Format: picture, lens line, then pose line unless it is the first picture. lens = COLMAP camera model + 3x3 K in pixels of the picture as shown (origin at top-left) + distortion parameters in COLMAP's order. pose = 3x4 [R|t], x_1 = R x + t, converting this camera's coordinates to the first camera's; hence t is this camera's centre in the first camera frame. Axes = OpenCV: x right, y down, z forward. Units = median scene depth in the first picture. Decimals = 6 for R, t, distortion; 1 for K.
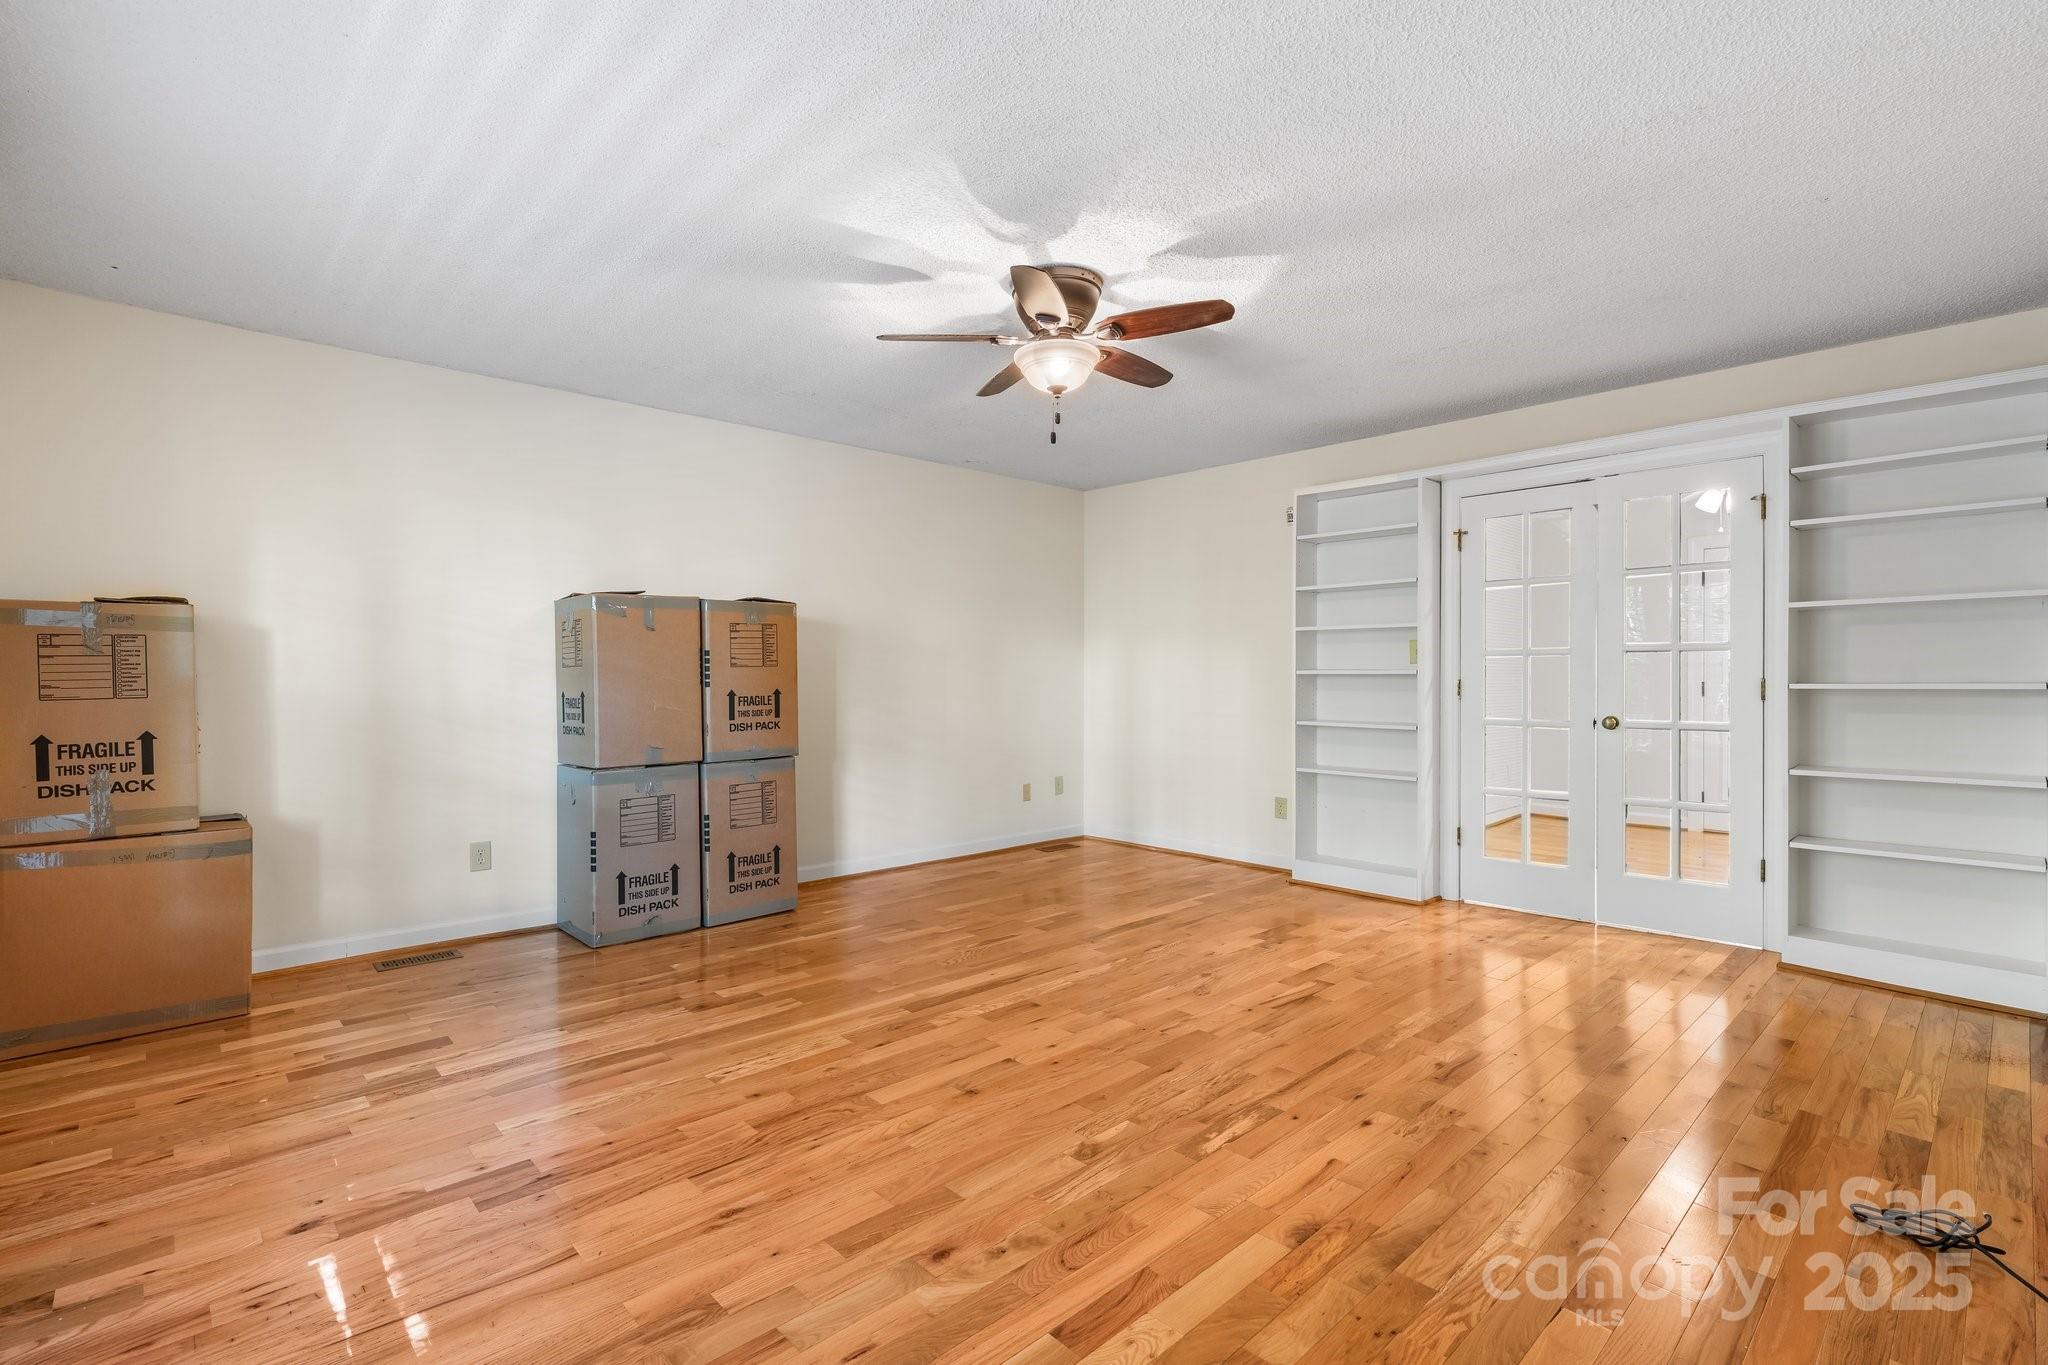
lens RADIAL K [[944.6, 0, 1024.8], [0, 944.6, 681.8], [0, 0, 1]] dist [-0.009034, 0.002039]
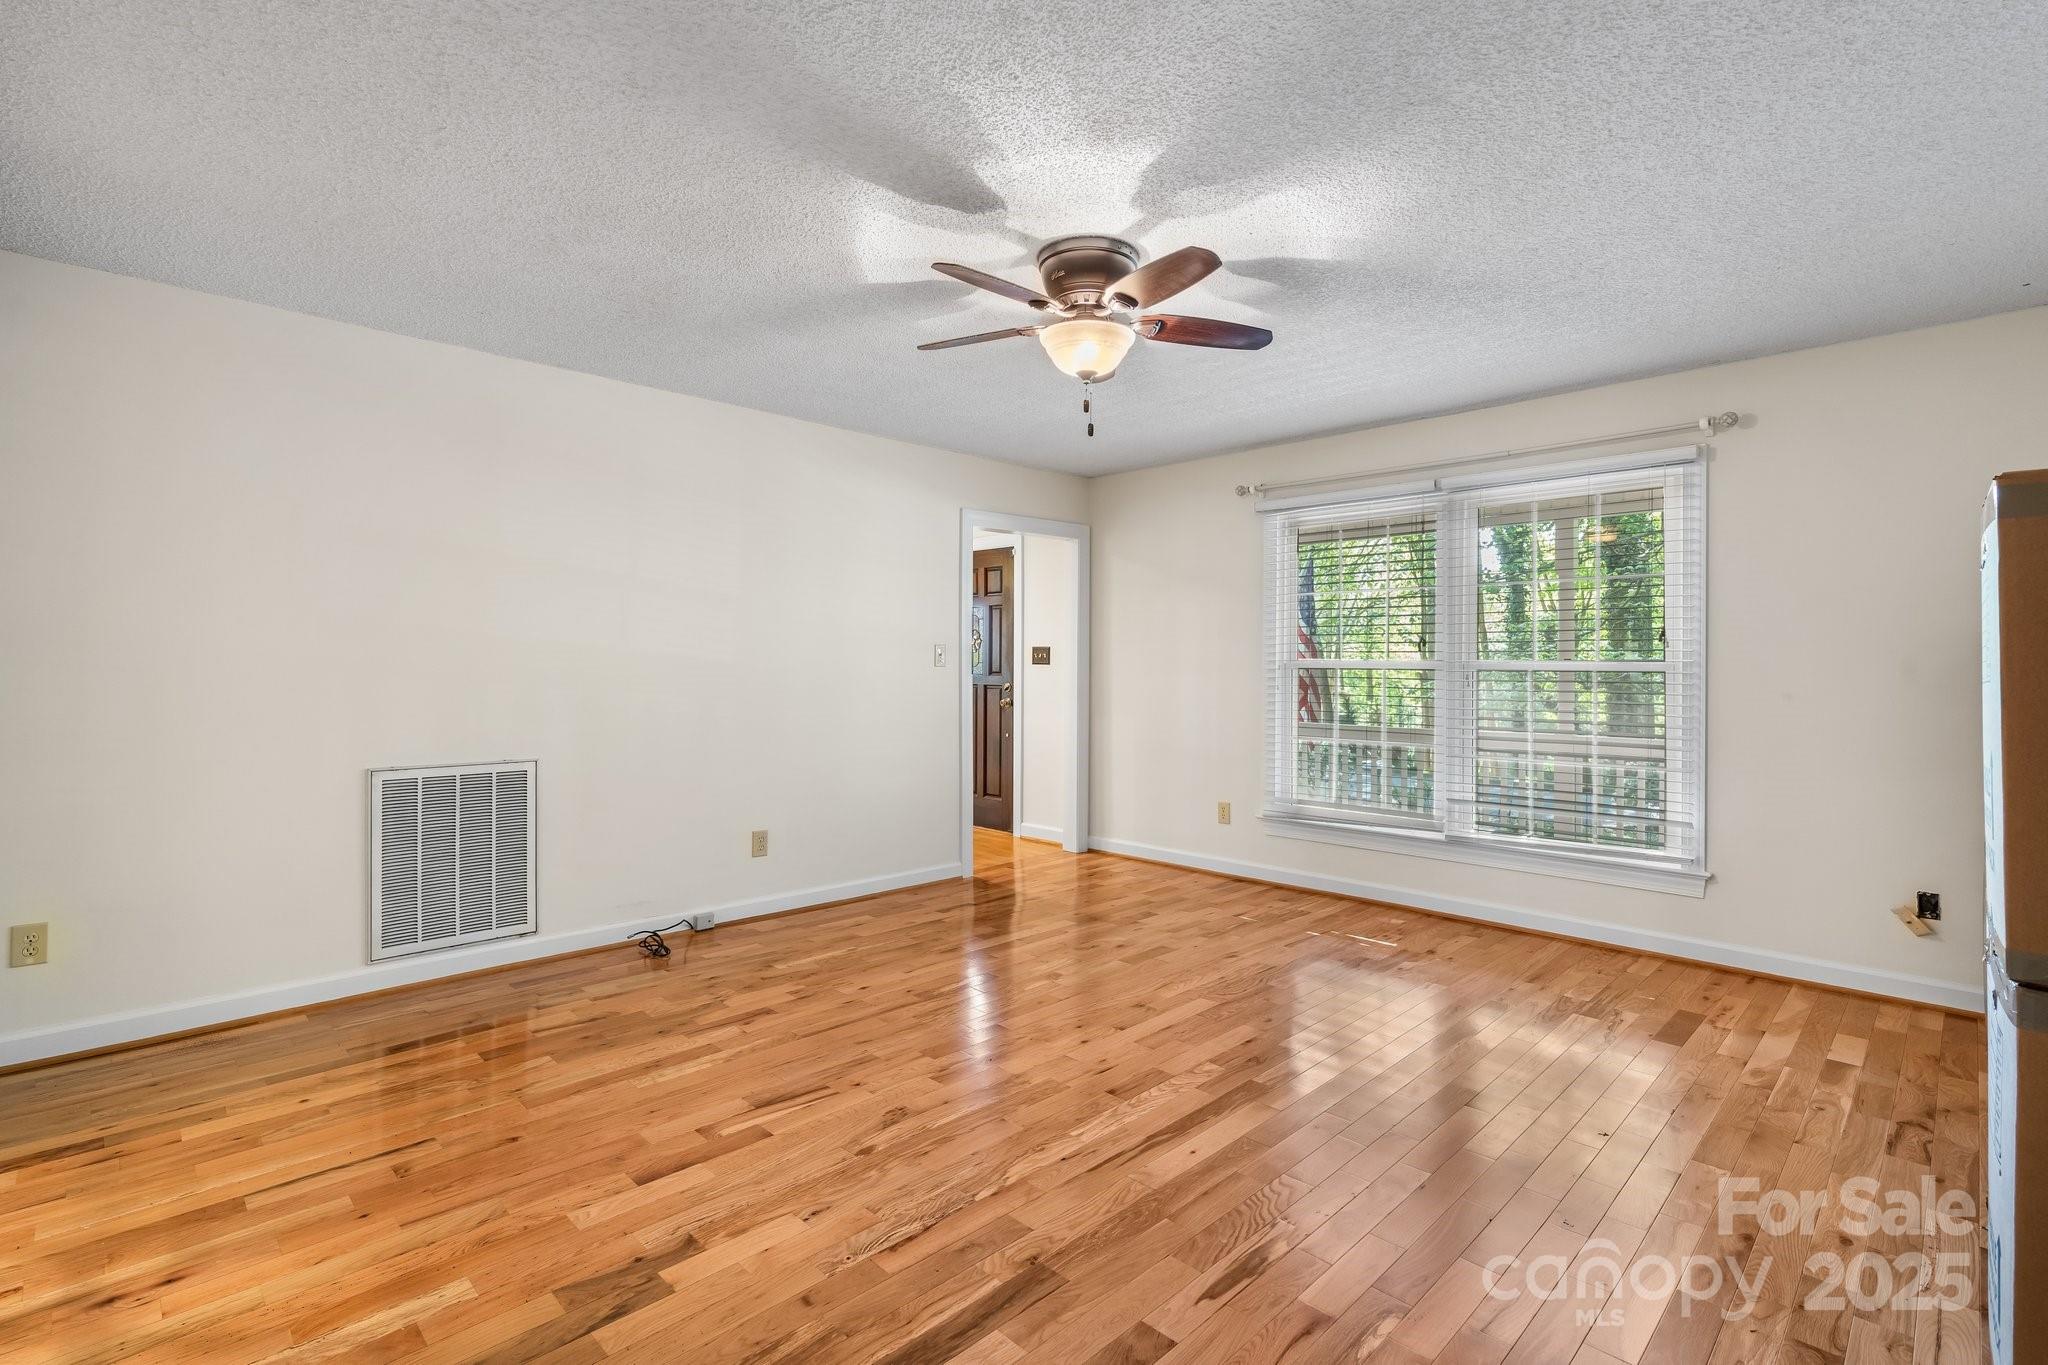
lens RADIAL K [[944.6, 0, 1024.3], [0, 944.6, 675.1], [0, 0, 1]] dist [-0.009034, 0.002039]
pose [[-0.999667, -0.003643, -0.025561, 0.116077], [-0.003933, 0.999928, 0.011325, -0.031115], [0.025518, 0.011422, -0.999609, 1.911344]]
